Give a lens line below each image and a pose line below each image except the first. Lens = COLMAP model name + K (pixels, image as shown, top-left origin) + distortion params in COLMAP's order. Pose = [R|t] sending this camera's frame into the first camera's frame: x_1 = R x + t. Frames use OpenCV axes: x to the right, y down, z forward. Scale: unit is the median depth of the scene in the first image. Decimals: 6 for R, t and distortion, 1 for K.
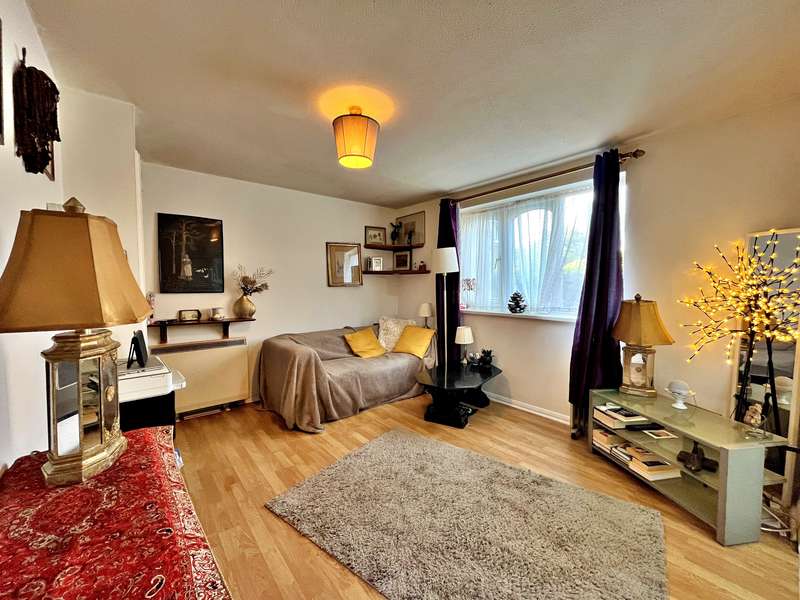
lens RADIAL K [[330.2, 0, 401.7], [0, 330.2, 300.3], [0, 0, 1]] dist [0.000826, -0.000168]
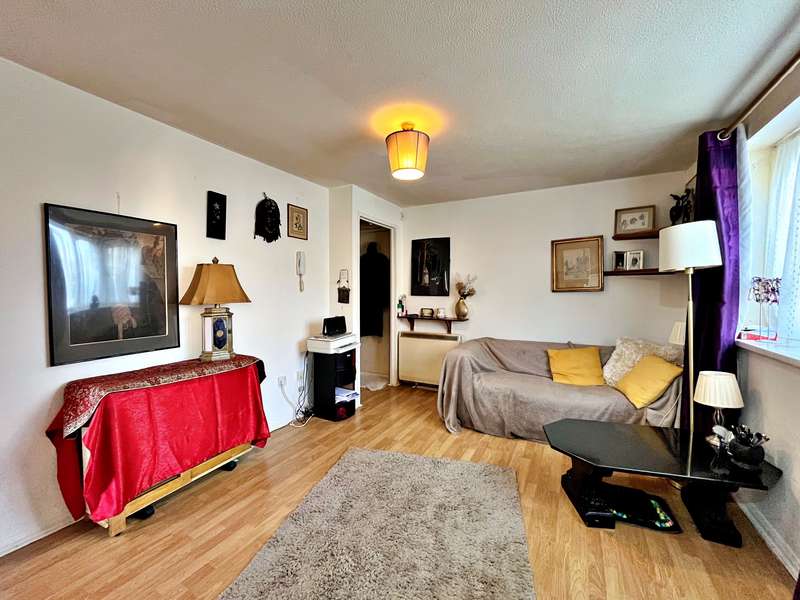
lens RADIAL K [[330.2, 0, 394.1], [0, 330.2, 301.2], [0, 0, 1]] dist [0.000826, -0.000168]
pose [[0.351836, 0.035783, -0.935377, 0.527981], [-0.043339, 0.998820, 0.021909, -0.022533], [0.935058, 0.032830, 0.352972, 0.372416]]
